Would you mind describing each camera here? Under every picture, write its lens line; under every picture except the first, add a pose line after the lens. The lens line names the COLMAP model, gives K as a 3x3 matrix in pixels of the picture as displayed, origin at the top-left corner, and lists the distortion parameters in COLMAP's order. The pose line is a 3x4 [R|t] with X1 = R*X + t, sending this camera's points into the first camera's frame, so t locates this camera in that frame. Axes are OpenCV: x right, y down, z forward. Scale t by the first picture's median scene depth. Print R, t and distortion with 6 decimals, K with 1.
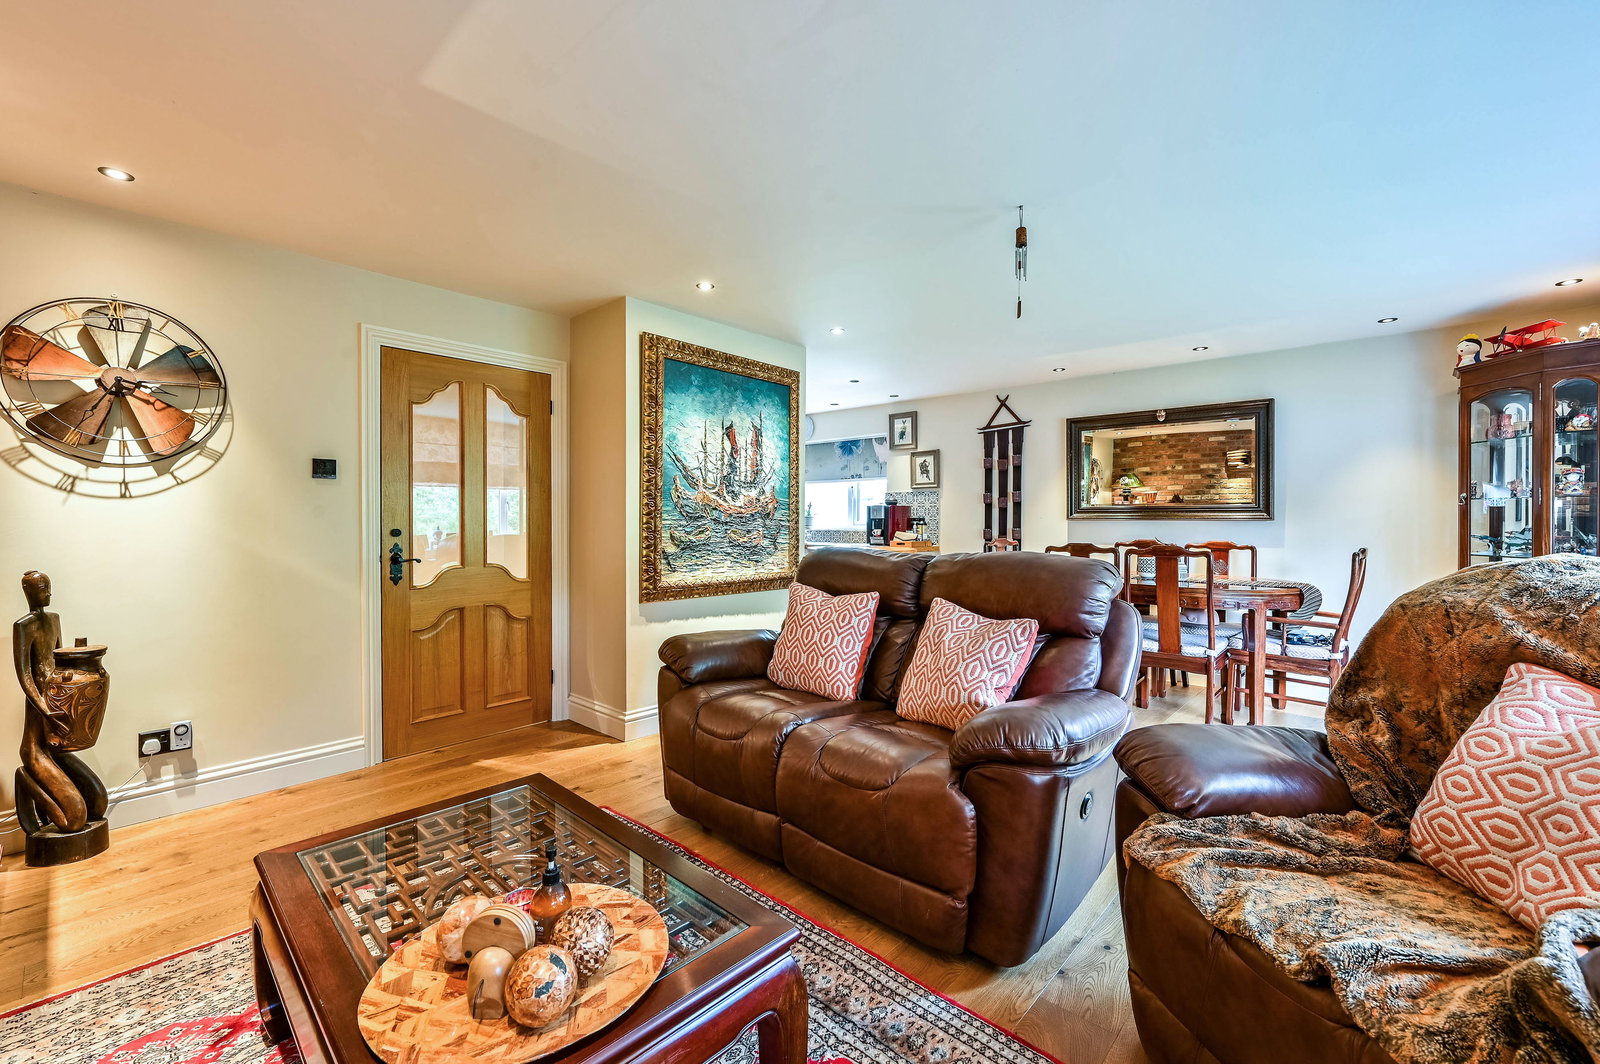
lens RADIAL K [[663.9, 0, 805.0], [0, 663.9, 524.8], [0, 0, 1]] dist [-0.001446, -0.000070]
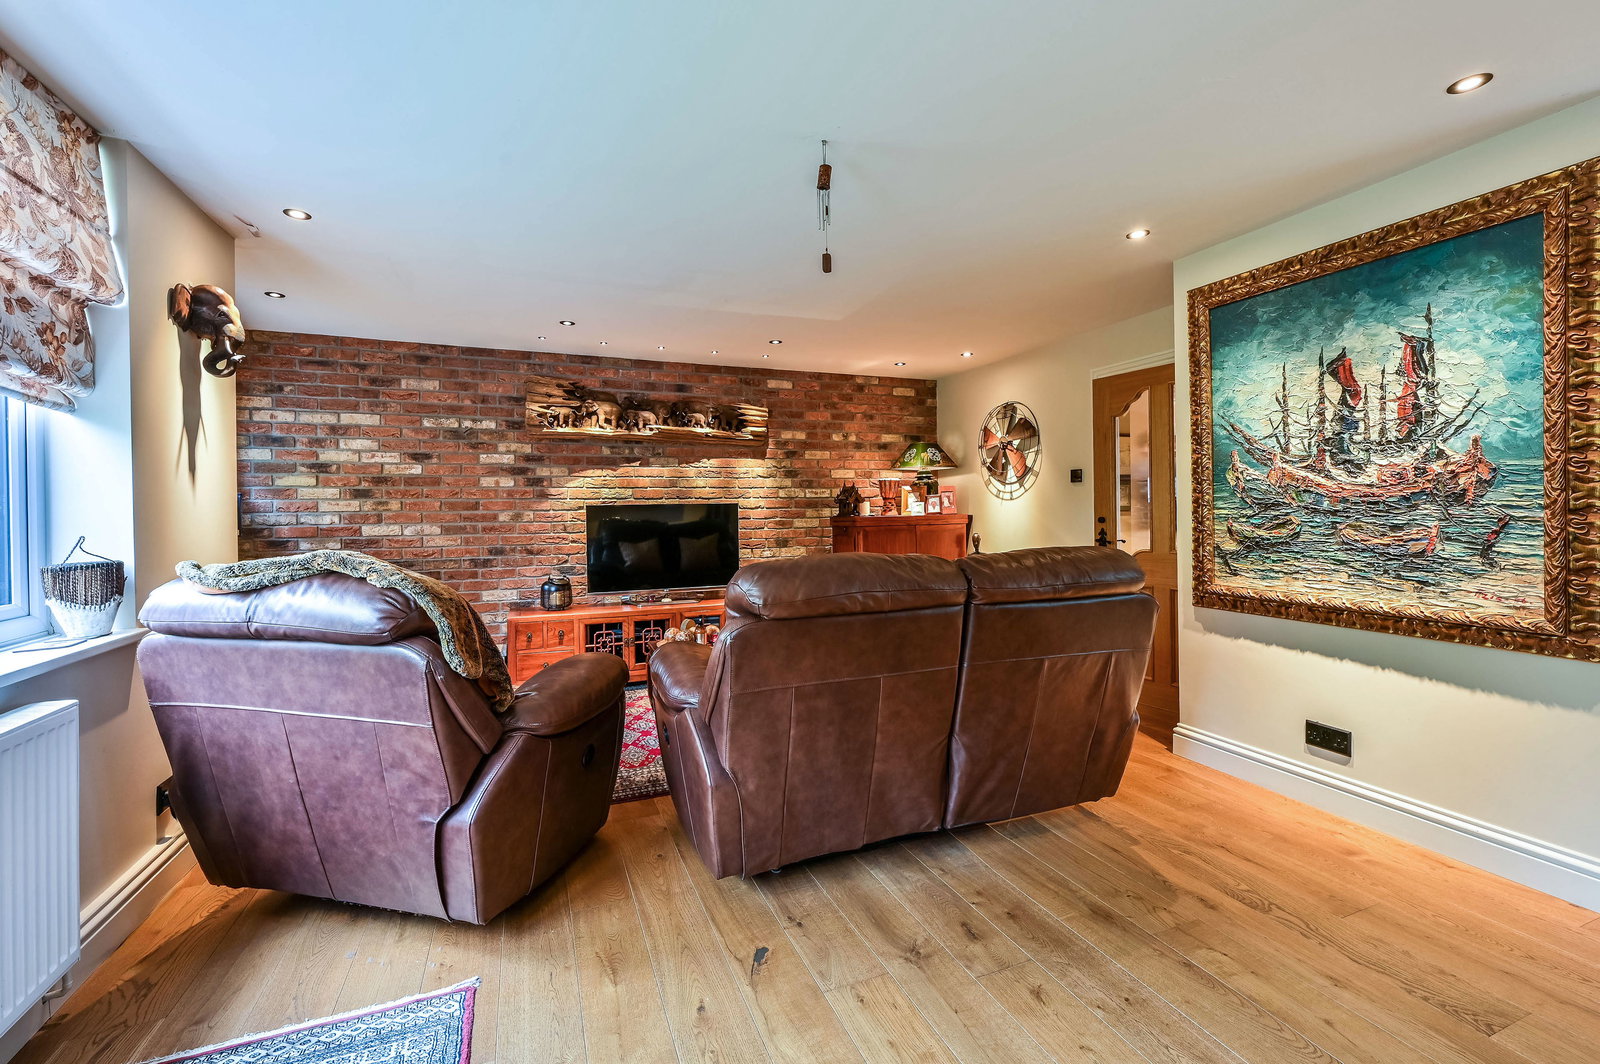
lens RADIAL K [[670.0, 0, 798.9], [0, 670.0, 511.3], [0, 0, 1]] dist [-0.001070, 0.000106]
pose [[-0.436614, 0.002209, -0.899646, 0.680957], [0.002858, 0.999995, 0.001068, -0.006018], [0.899644, -0.002105, -0.436618, 0.824837]]
